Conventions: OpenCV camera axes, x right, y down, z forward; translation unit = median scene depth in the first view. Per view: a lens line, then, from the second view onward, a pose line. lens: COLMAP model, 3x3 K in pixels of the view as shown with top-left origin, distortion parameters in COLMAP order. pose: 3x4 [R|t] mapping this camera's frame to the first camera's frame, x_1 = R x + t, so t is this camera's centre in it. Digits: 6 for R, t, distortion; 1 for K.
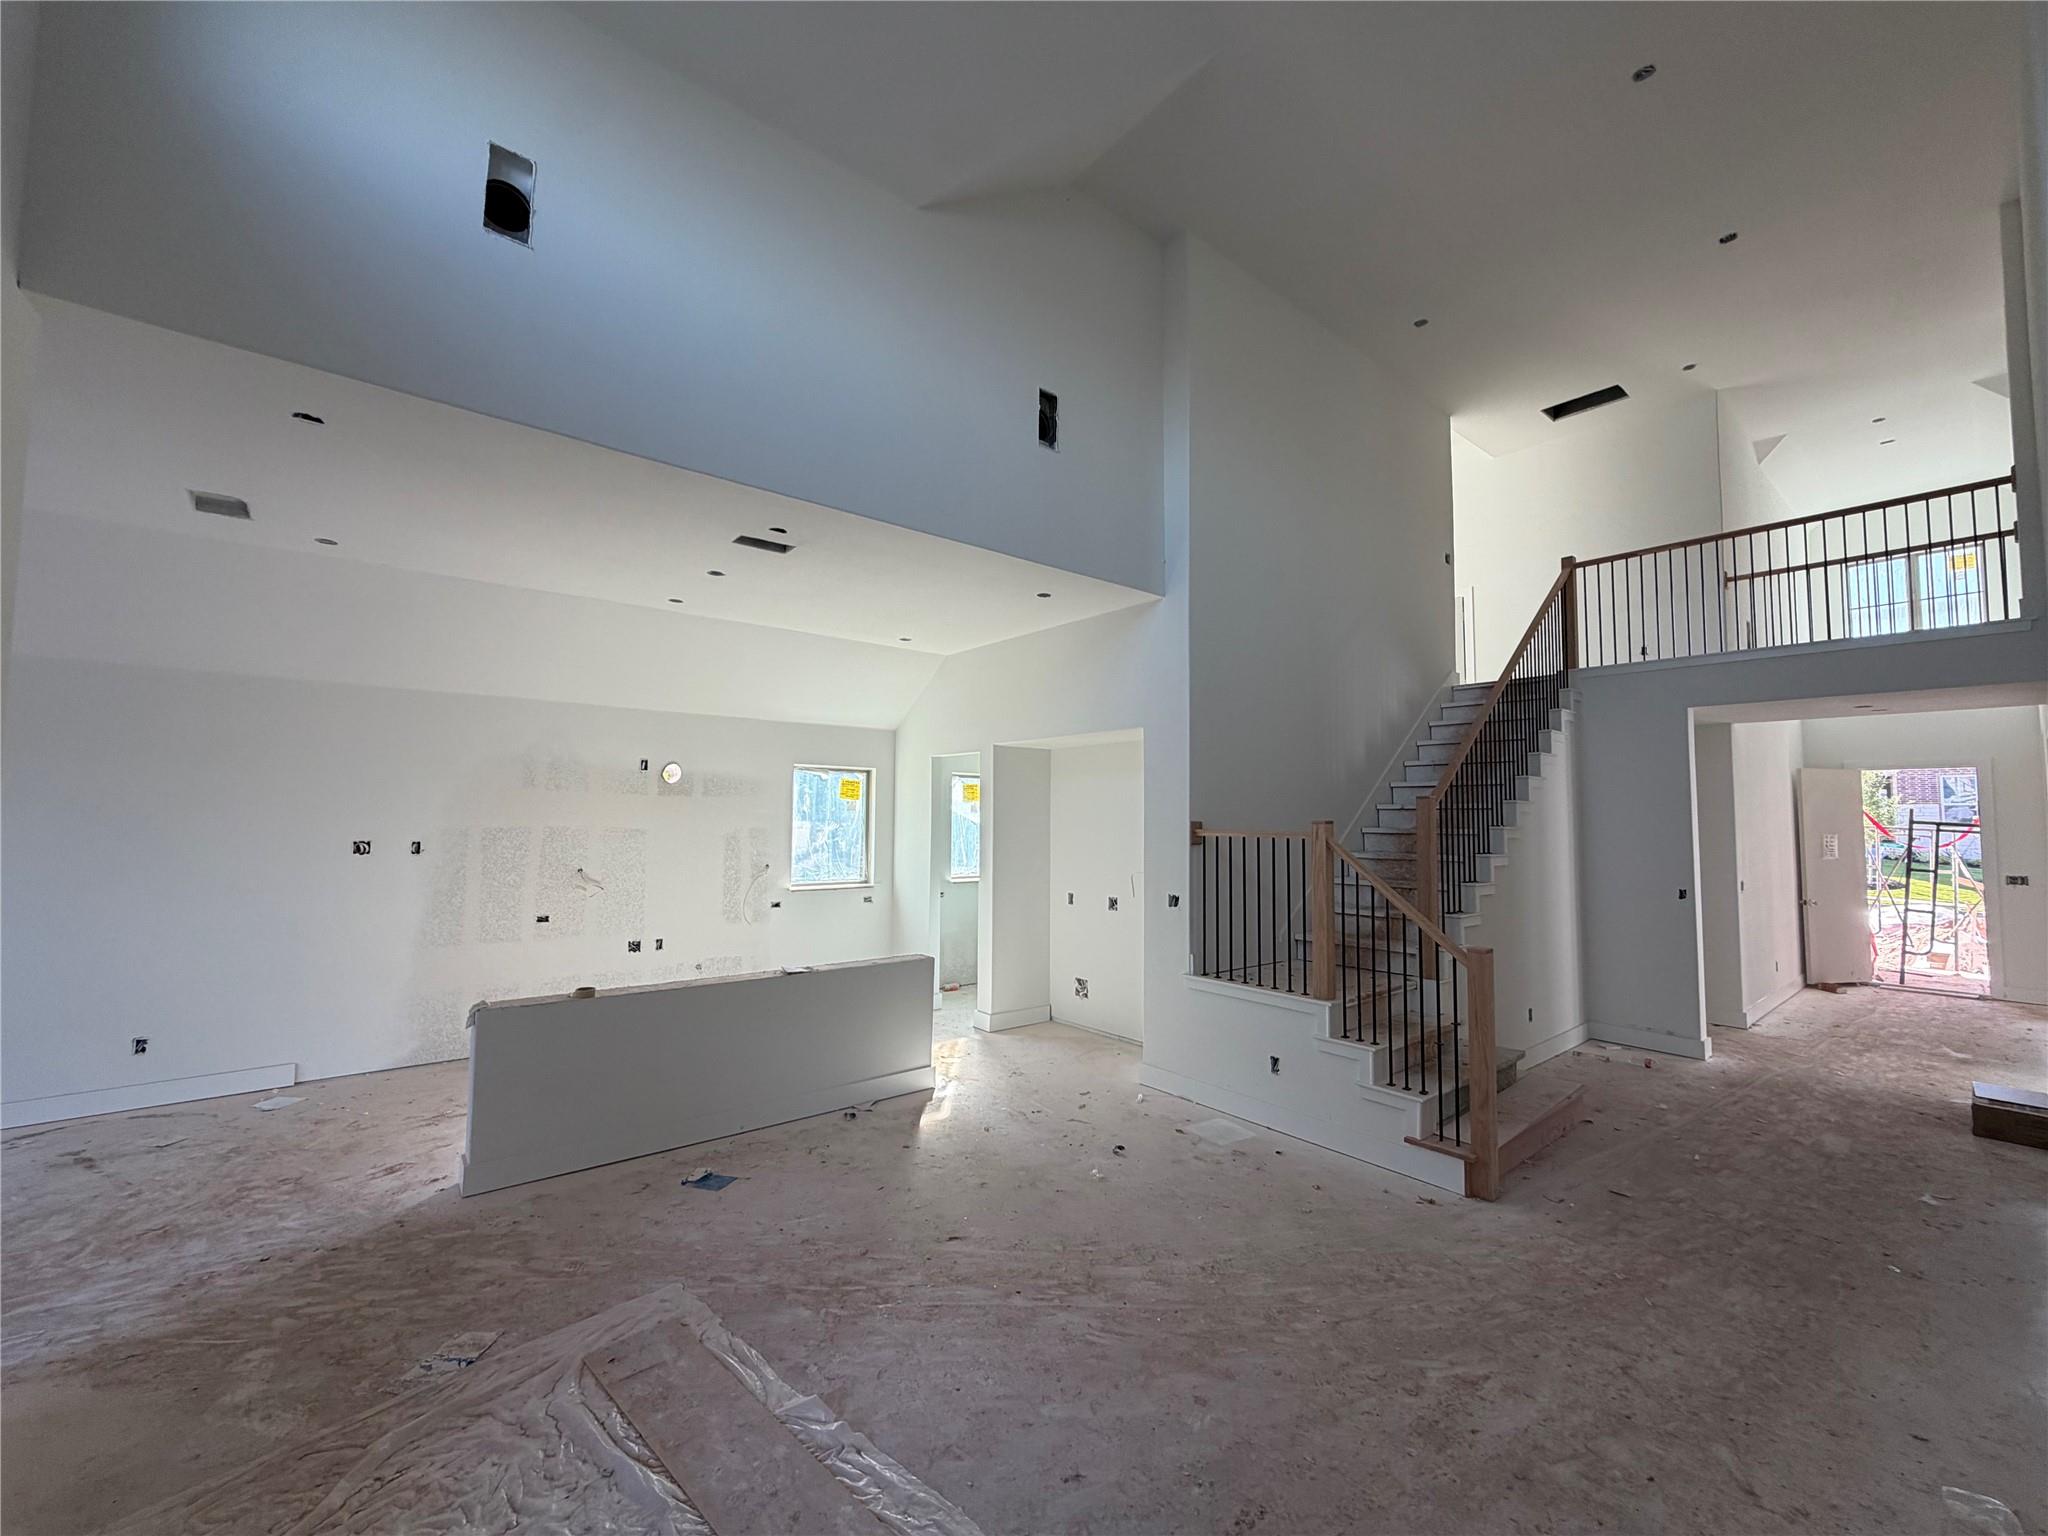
lens RADIAL K [[814.6, 0, 1020.2], [0, 814.6, 770.9], [0, 0, 1]] dist [-0.000624, -0.000091]
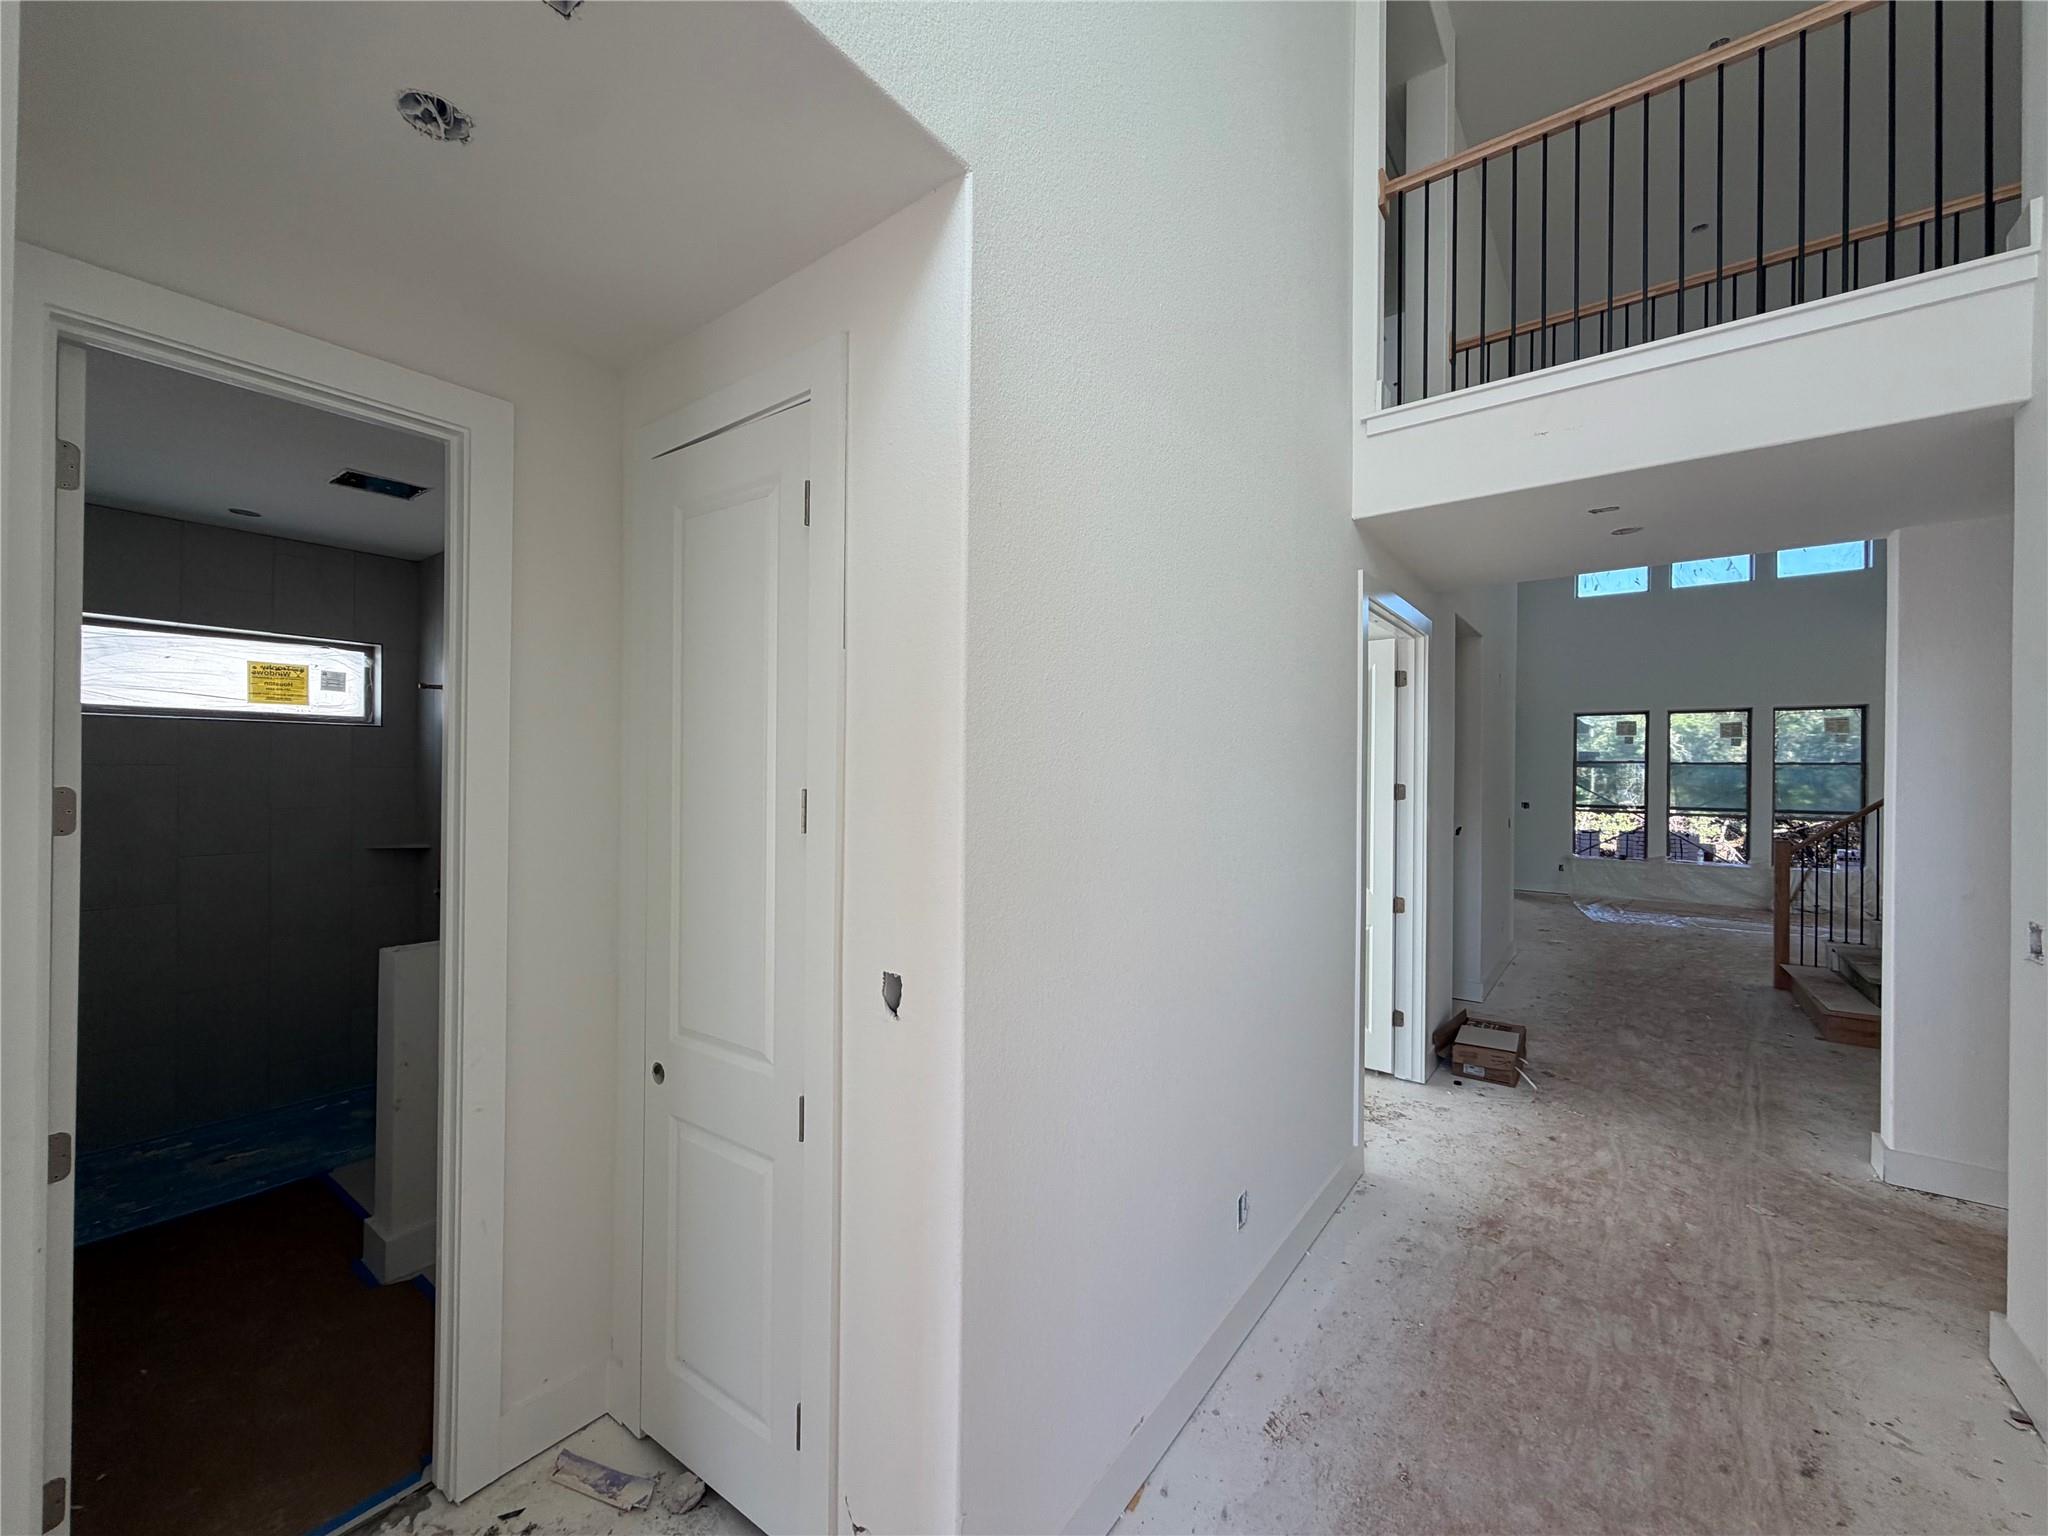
lens RADIAL K [[814.6, 0, 1020.2], [0, 814.6, 770.9], [0, 0, 1]] dist [-0.000624, -0.000091]
pose [[-0.971867, -0.019556, -0.234717, 2.388560], [-0.005088, 0.998058, -0.062088, 0.183791], [0.235475, -0.059148, -0.970079, 2.187986]]
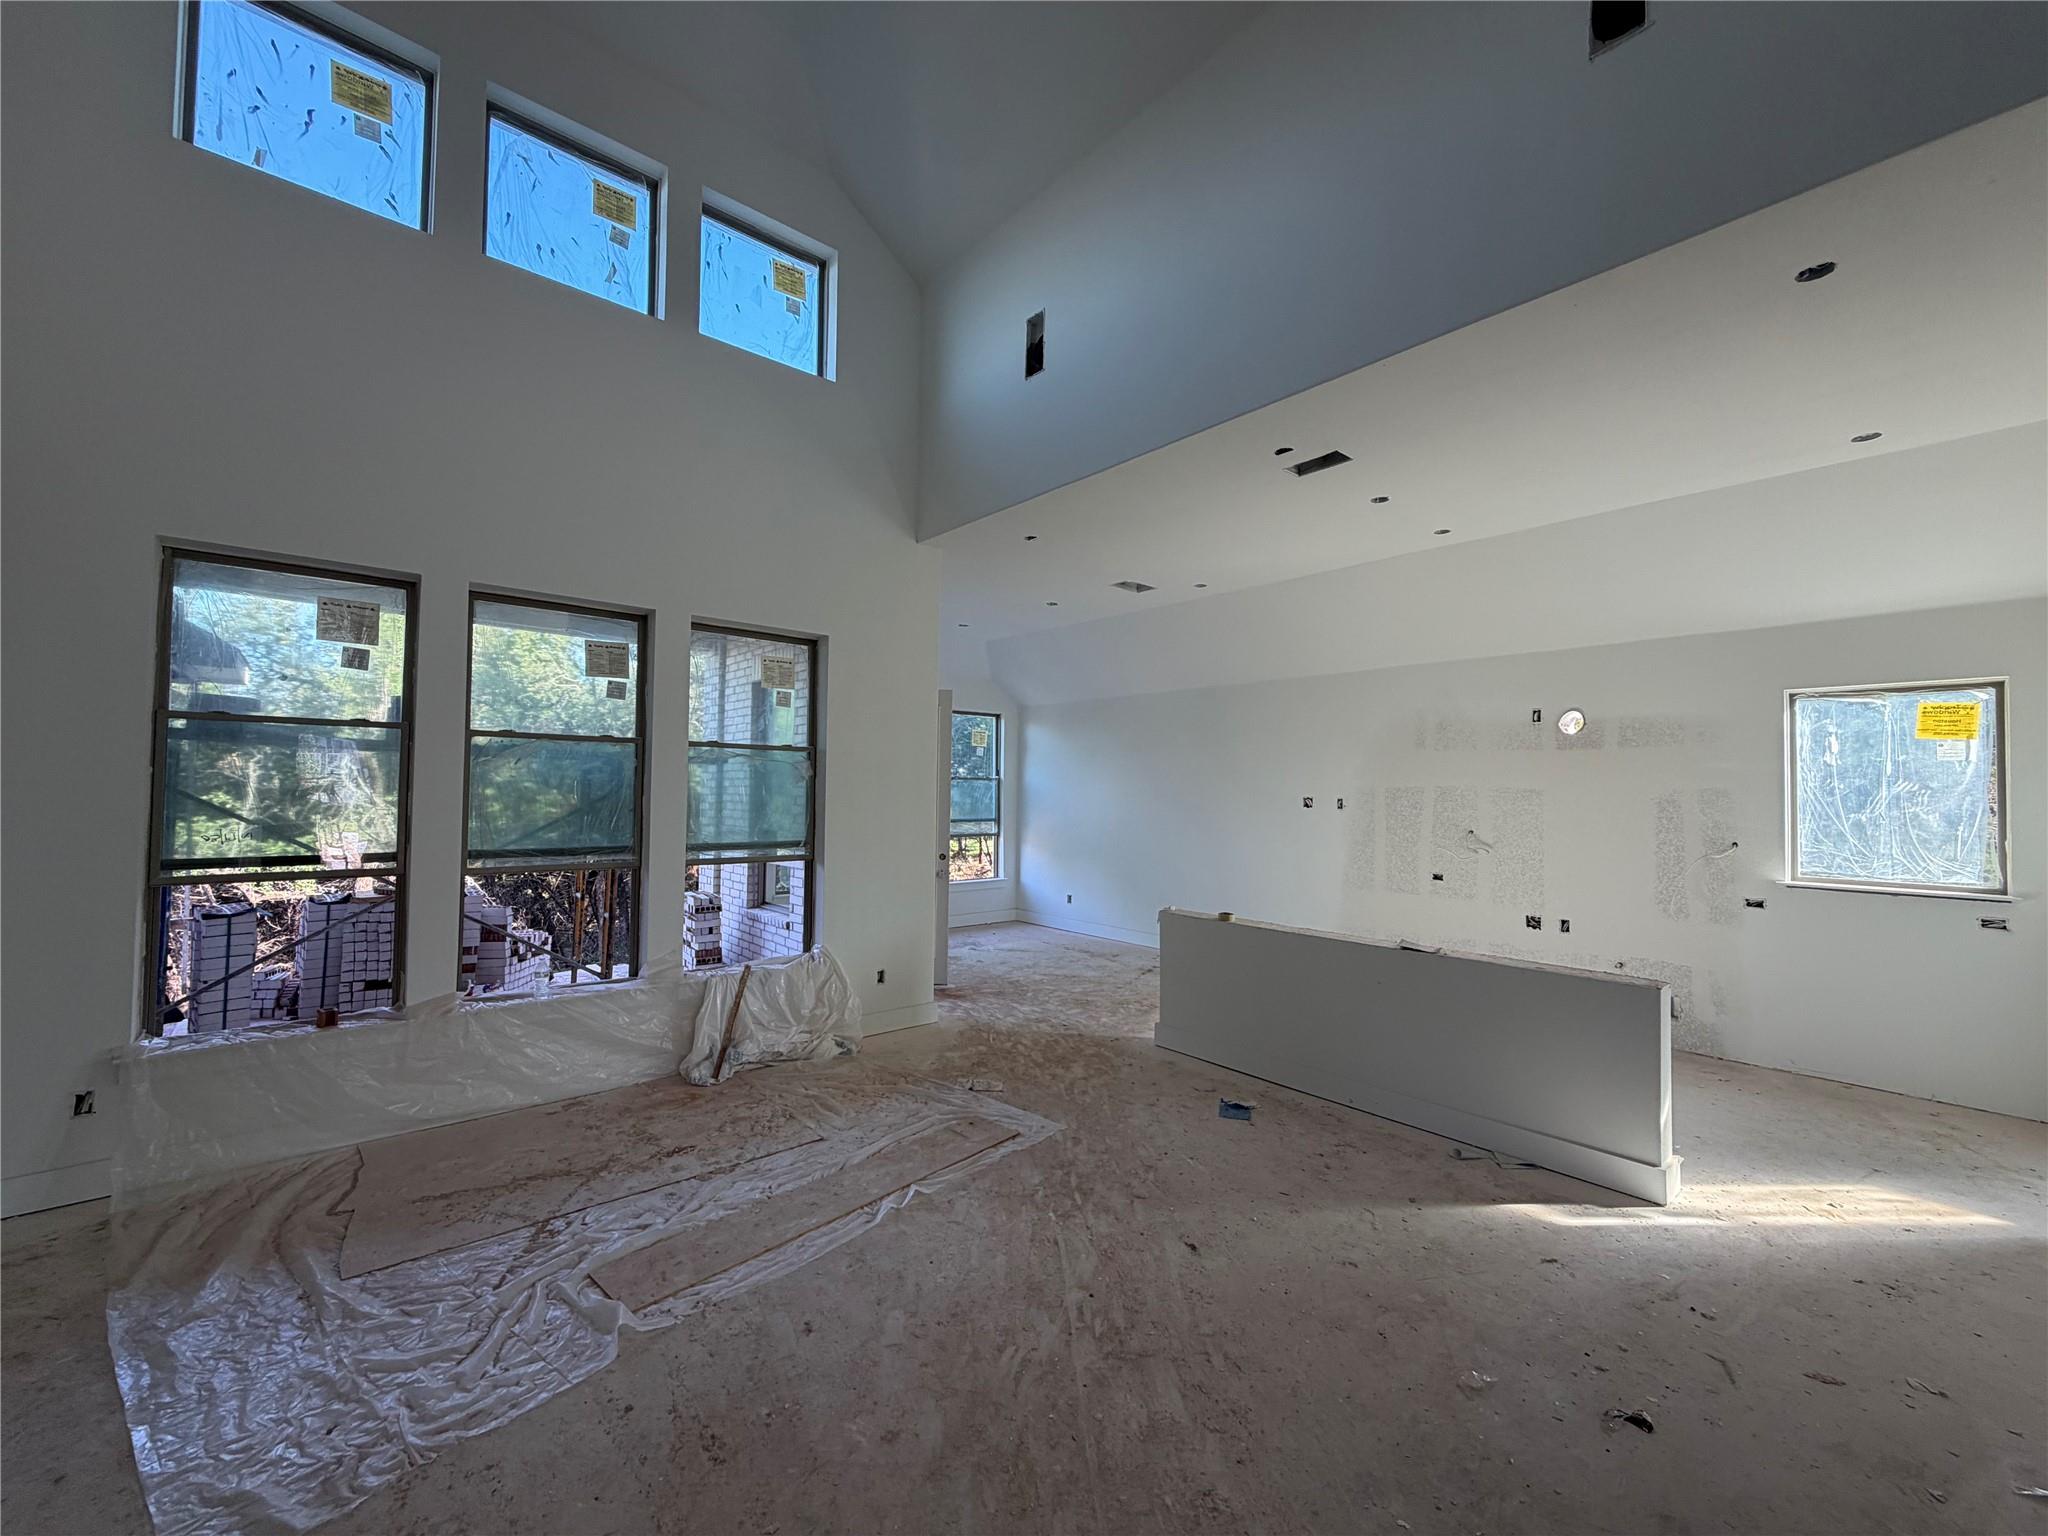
lens RADIAL K [[814.6, 0, 1020.2], [0, 814.6, 770.9], [0, 0, 1]] dist [-0.000624, -0.000091]
pose [[0.028004, -0.034879, -0.998999, 0.647230], [0.046637, 0.998348, -0.033549, 0.090510], [0.998519, -0.045651, 0.029584, 0.695655]]
